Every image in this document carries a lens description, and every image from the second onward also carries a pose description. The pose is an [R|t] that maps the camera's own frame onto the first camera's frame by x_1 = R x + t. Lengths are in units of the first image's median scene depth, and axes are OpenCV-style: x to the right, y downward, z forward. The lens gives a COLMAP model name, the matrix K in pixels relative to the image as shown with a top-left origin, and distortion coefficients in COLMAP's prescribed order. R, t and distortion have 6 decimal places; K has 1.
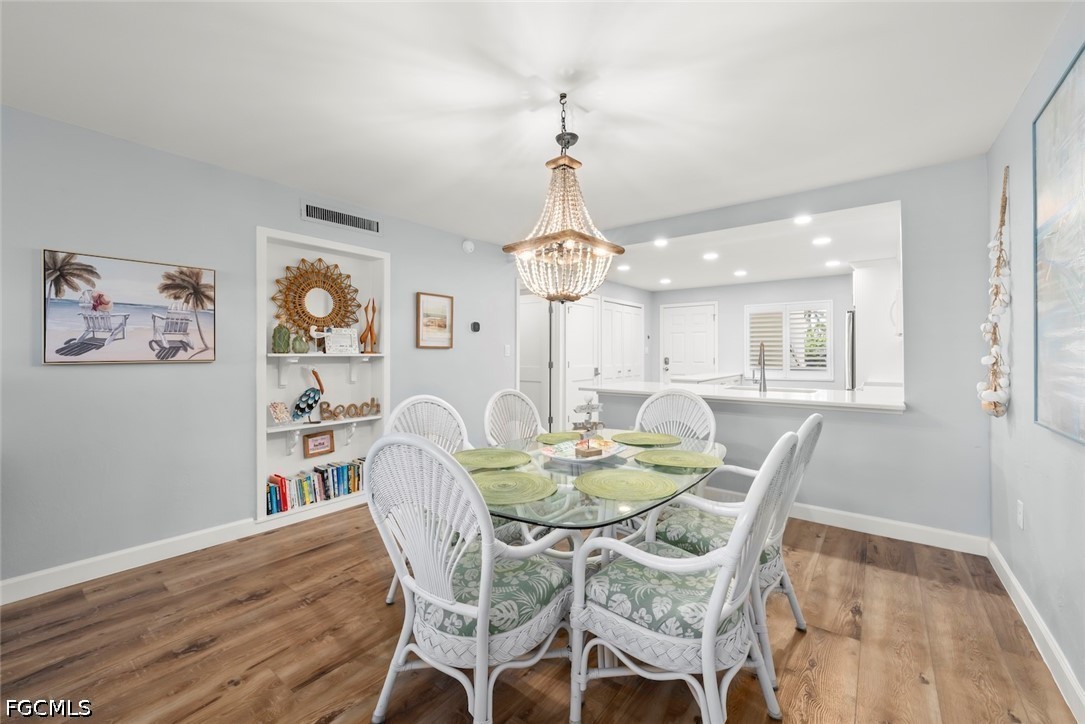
lens RADIAL K [[435.0, 0, 540.0], [0, 435.0, 352.6], [0, 0, 1]] dist [-0.001955, -0.000049]
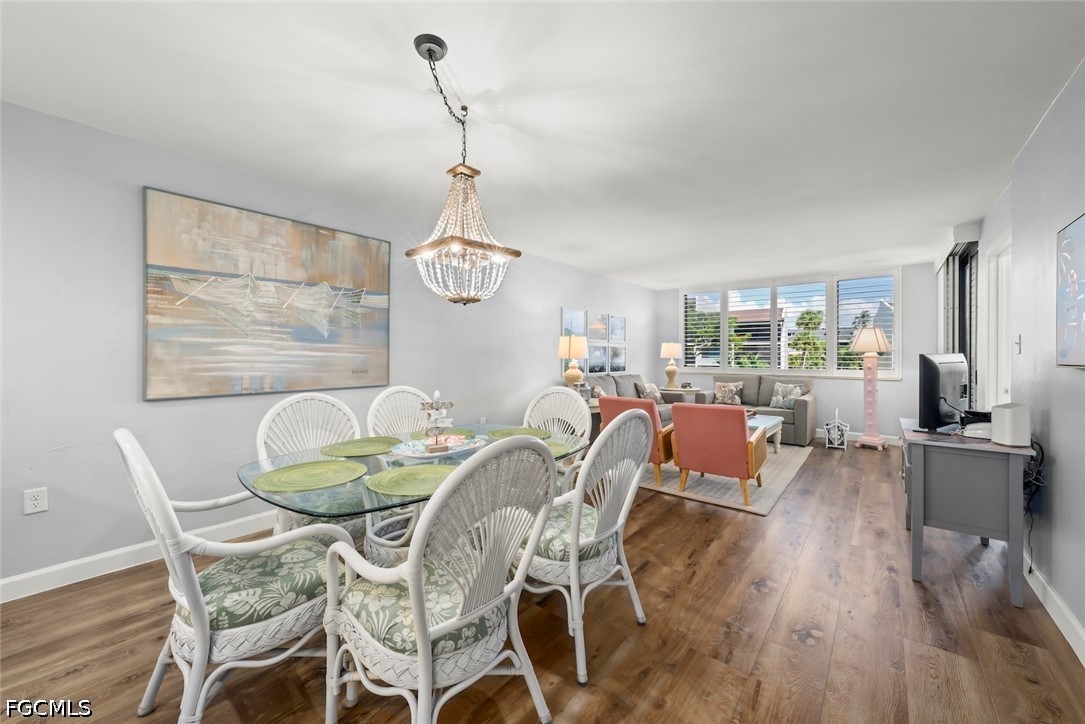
lens RADIAL K [[413.2, 0, 539.1], [0, 413.2, 355.3], [0, 0, 1]] dist [-0.000244, -0.000020]
pose [[-0.999287, -0.004239, 0.037508, -0.095773], [-0.004210, 0.999991, 0.000834, 0.004850], [-0.037511, 0.000675, -0.999296, 1.138120]]
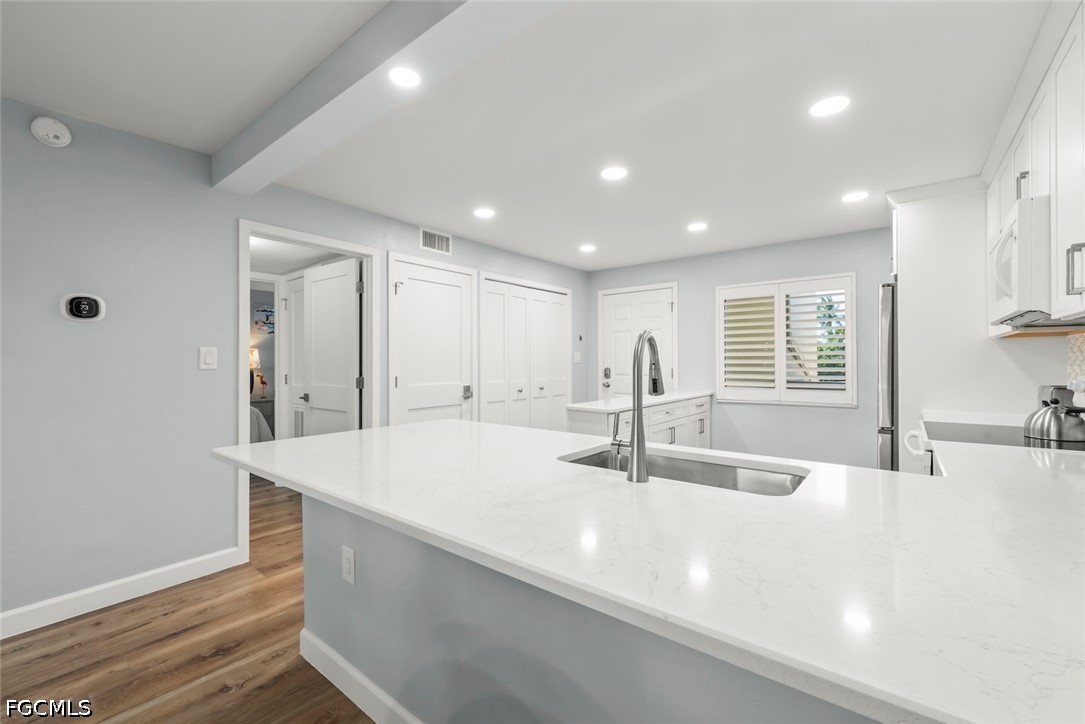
lens RADIAL K [[447.3, 0, 542.5], [0, 447.3, 362.0], [0, 0, 1]] dist [0.000836, -0.000070]
pose [[0.999857, -0.003314, -0.016591, 0.460057], [0.003355, 0.999991, 0.002443, -0.000082], [0.016582, -0.002499, 0.999859, 0.685340]]
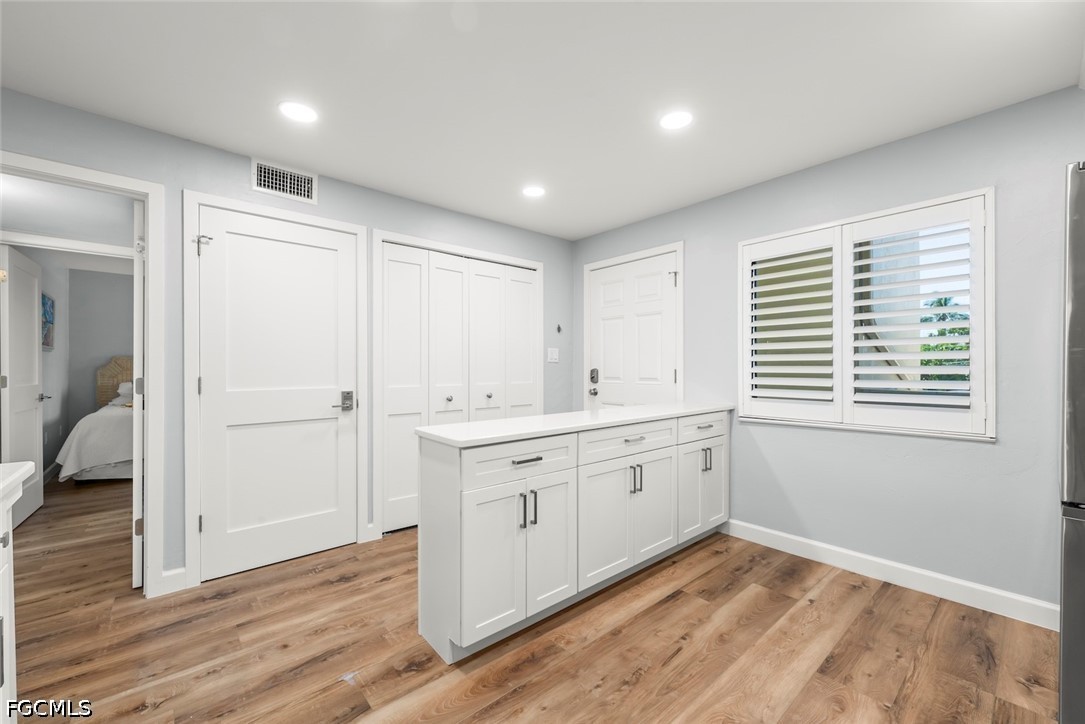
lens RADIAL K [[433.9, 0, 546.2], [0, 433.9, 368.4], [0, 0, 1]] dist [0.001827, 0.000603]
pose [[0.982062, -0.000991, -0.188556, 0.754379], [0.001896, 0.999988, 0.004620, 0.018720], [0.188549, -0.004895, 0.982052, 1.143218]]
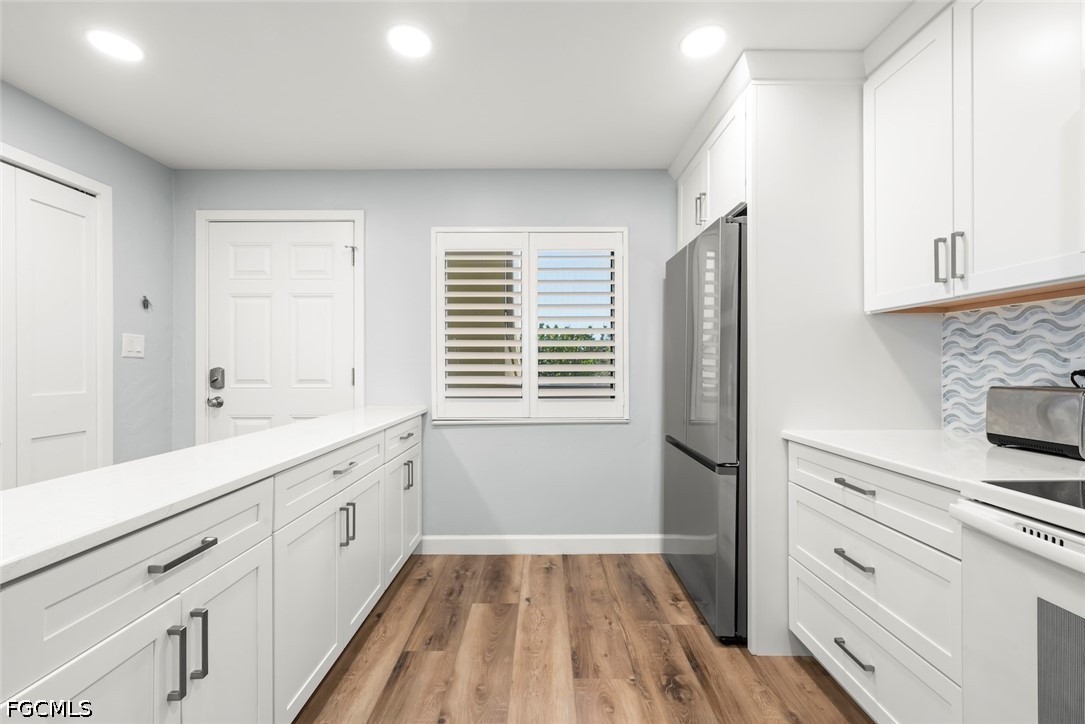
lens RADIAL K [[437.5, 0, 541.1], [0, 437.5, 366.6], [0, 0, 1]] dist [0.001275, -0.000083]
pose [[0.790068, -0.001655, 0.613018, 0.642236], [-0.000699, 0.999993, 0.003600, 0.020032], [-0.613019, -0.003273, 0.790061, 1.318368]]
